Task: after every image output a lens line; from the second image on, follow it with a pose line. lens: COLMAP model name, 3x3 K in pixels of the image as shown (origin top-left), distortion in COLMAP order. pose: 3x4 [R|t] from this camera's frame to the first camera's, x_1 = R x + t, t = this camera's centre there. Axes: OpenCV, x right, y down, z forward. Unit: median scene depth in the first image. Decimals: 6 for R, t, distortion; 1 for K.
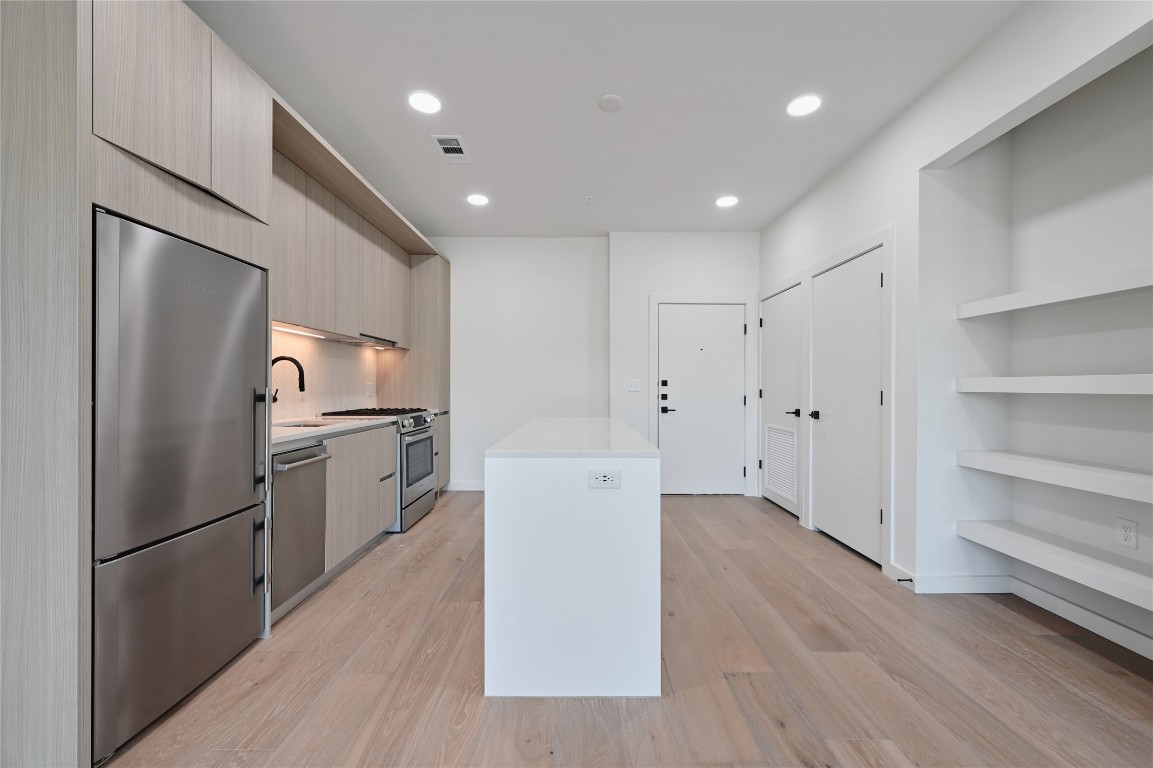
lens RADIAL K [[457.4, 0, 578.7], [0, 457.4, 385.5], [0, 0, 1]] dist [-0.000123, -0.000207]
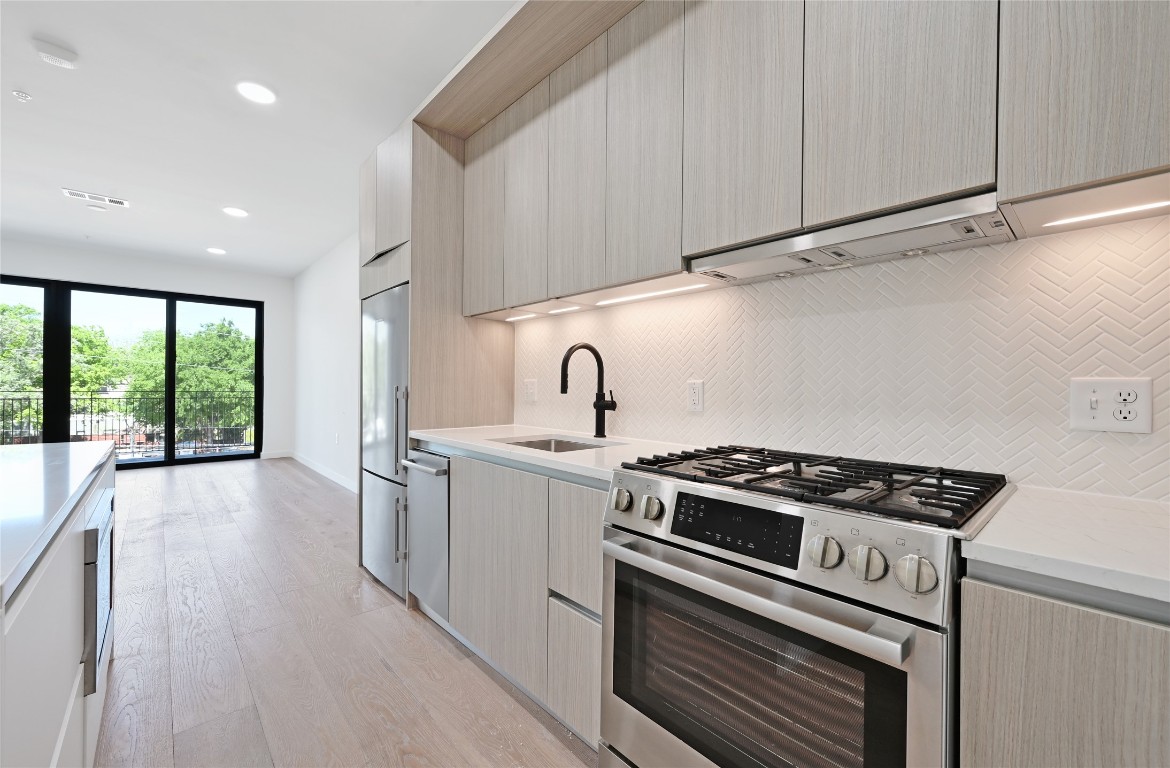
lens RADIAL K [[470.7, 0, 587.2], [0, 470.7, 388.2], [0, 0, 1]] dist [0.000101, 0.000089]
pose [[-0.736838, -0.005400, -0.676047, -0.130967], [-0.008472, 0.999963, 0.001246, 0.002865], [0.676016, 0.006645, -0.736857, 1.251830]]
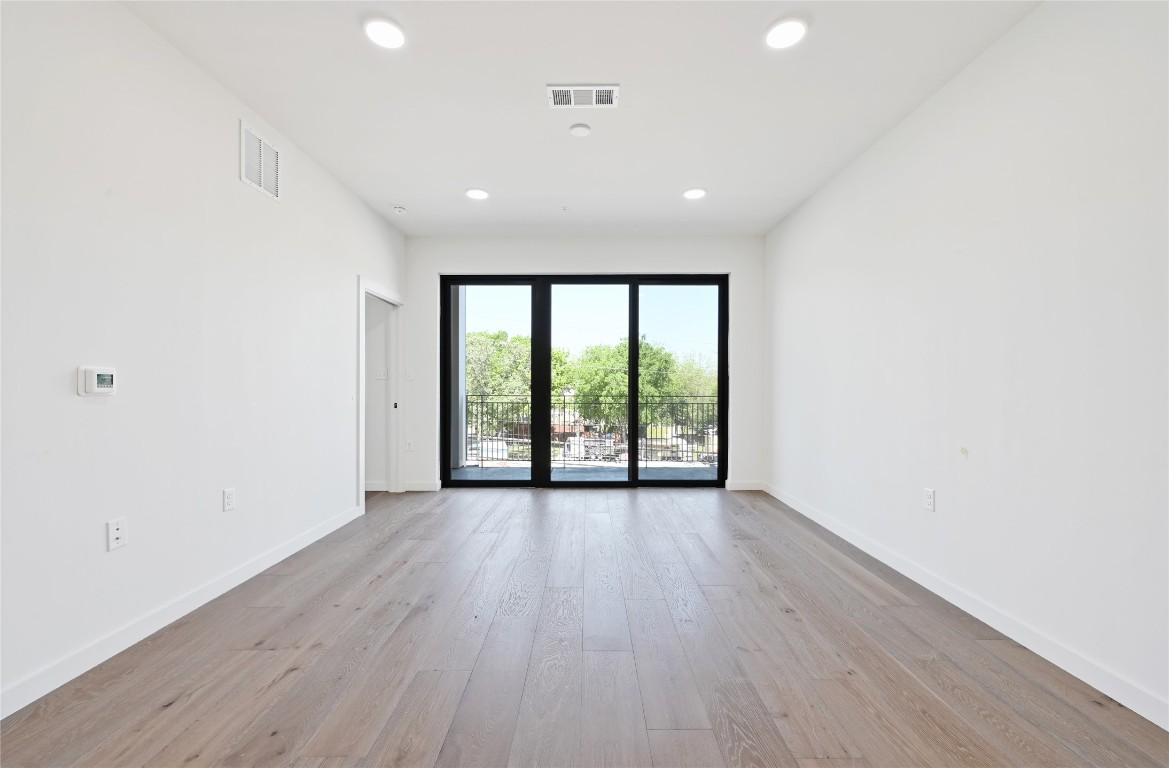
lens RADIAL K [[472.1, 0, 587.0], [0, 472.1, 387.1], [0, 0, 1]] dist [0.002320, 0.000008]
pose [[-0.999999, -0.000024, 0.001002, -0.028407], [-0.000024, 1.000000, -0.000198, 0.001811], [-0.001002, -0.000198, -0.999999, 0.313794]]
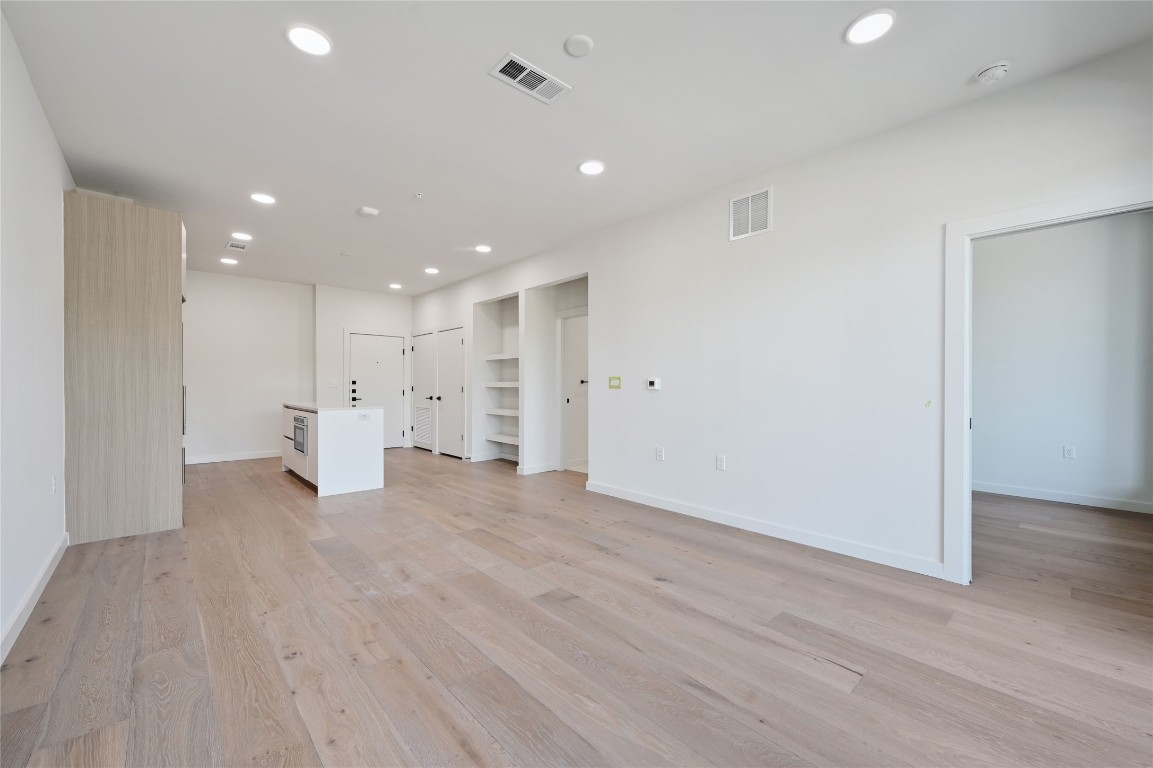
lens RADIAL K [[457.4, 0, 578.7], [0, 457.4, 385.5], [0, 0, 1]] dist [-0.000123, -0.000207]
pose [[0.737942, 0.000053, 0.674864, -0.433501], [-0.003456, 0.999987, 0.003700, -0.004918], [-0.674855, -0.005063, 0.737933, -0.998665]]
